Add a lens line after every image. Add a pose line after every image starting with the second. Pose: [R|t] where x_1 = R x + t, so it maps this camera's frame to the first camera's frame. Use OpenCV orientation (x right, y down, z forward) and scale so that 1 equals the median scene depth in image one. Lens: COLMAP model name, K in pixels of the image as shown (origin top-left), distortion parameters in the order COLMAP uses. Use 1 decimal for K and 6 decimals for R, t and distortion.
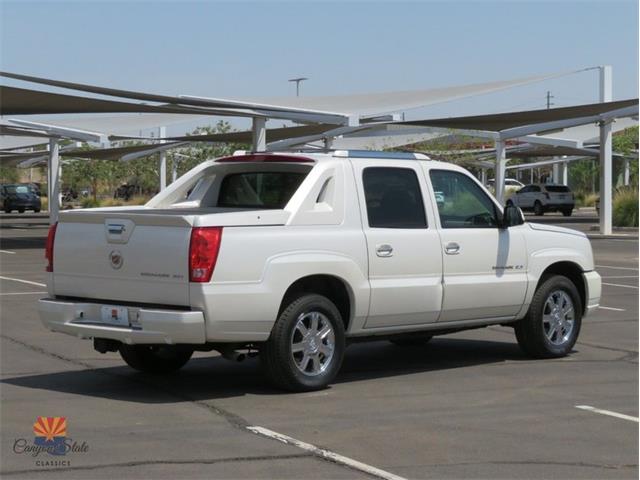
lens RADIAL K [[1798.9, 0, 320.0], [0, 1798.9, 240.0], [0, 0, 1]] dist [-0.006073, 0.196016]
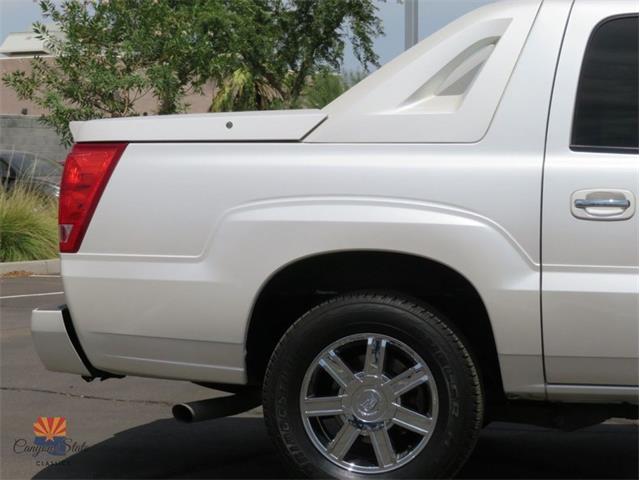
lens RADIAL K [[1698.7, 0, 320.0], [0, 1698.7, 240.0], [0, 0, 1]] dist [0.052210, -0.547194]
pose [[0.542368, 0.033769, -0.839462, 0.352095], [-0.025865, 0.999389, 0.023492, 0.006660], [0.839743, 0.008971, 0.542910, 0.761556]]
